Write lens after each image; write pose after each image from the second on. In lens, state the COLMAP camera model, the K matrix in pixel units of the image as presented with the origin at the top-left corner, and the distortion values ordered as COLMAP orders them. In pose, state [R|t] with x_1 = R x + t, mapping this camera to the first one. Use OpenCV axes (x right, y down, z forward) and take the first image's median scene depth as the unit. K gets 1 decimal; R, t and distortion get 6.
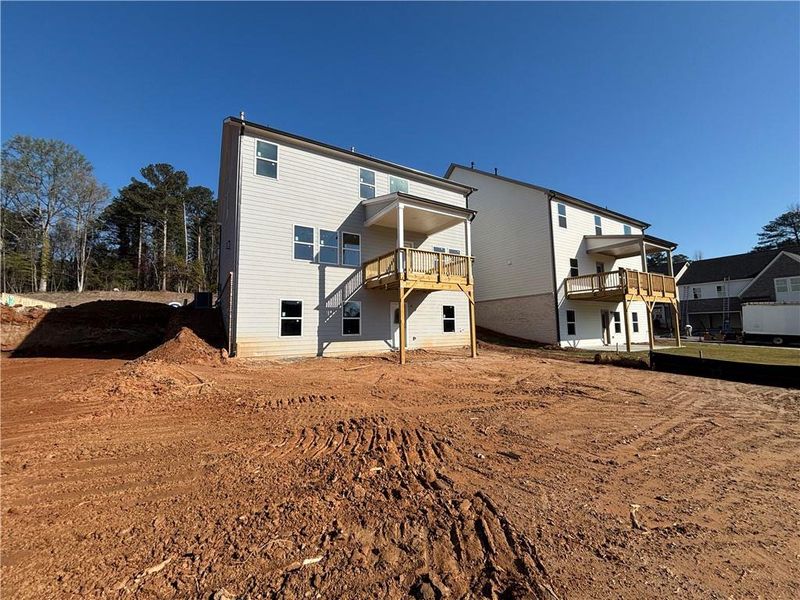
lens RADIAL K [[321.1, 0, 401.3], [0, 321.1, 298.8], [0, 0, 1]] dist [0.005978, -0.002021]
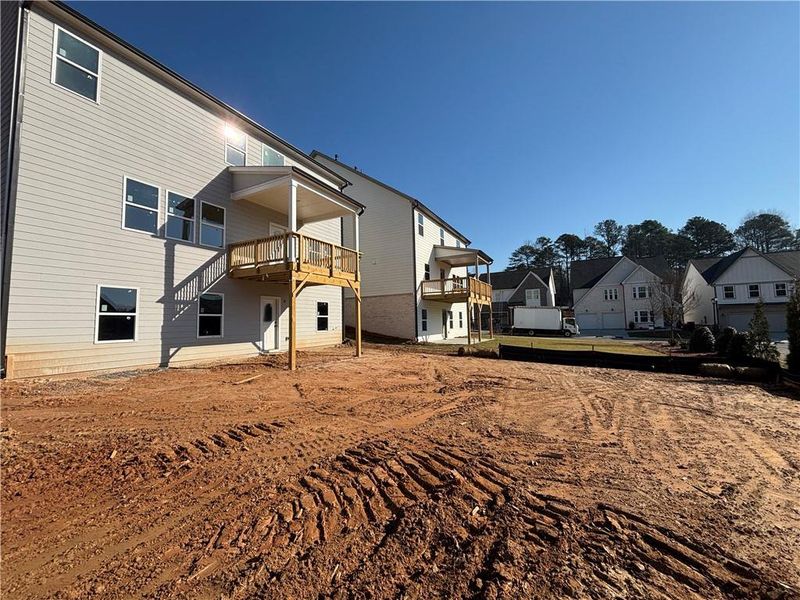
lens RADIAL K [[321.1, 0, 400.2], [0, 321.1, 297.8], [0, 0, 1]] dist [0.005978, -0.002021]
pose [[0.859218, 0.037050, 0.510266, -0.164966], [-0.040952, 0.999155, -0.003591, 0.003849], [-0.509967, -0.017811, 0.860009, 0.104933]]
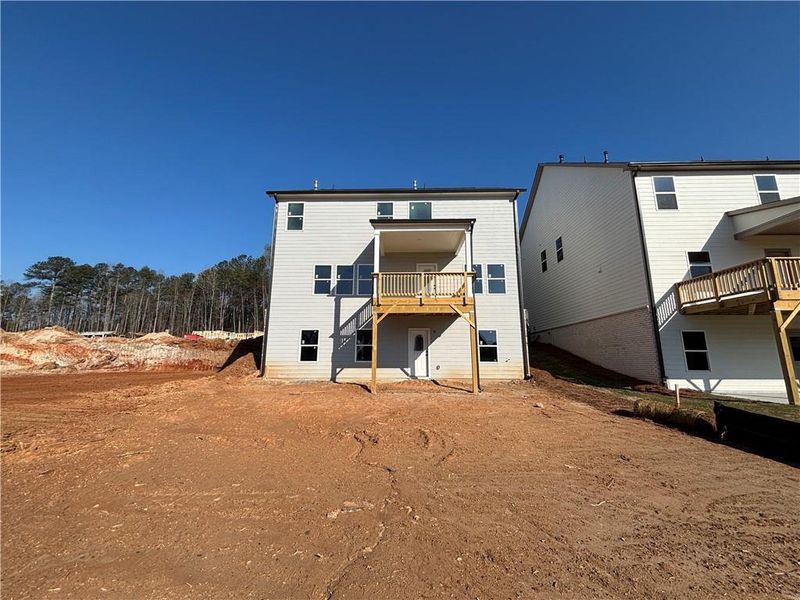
lens RADIAL K [[321.1, 0, 403.7], [0, 321.1, 299.5], [0, 0, 1]] dist [0.005978, -0.002021]
pose [[0.840069, -0.081680, -0.536295, 0.529269], [0.036178, 0.994834, -0.094847, 0.016568], [0.541272, 0.060276, 0.838684, 0.194066]]
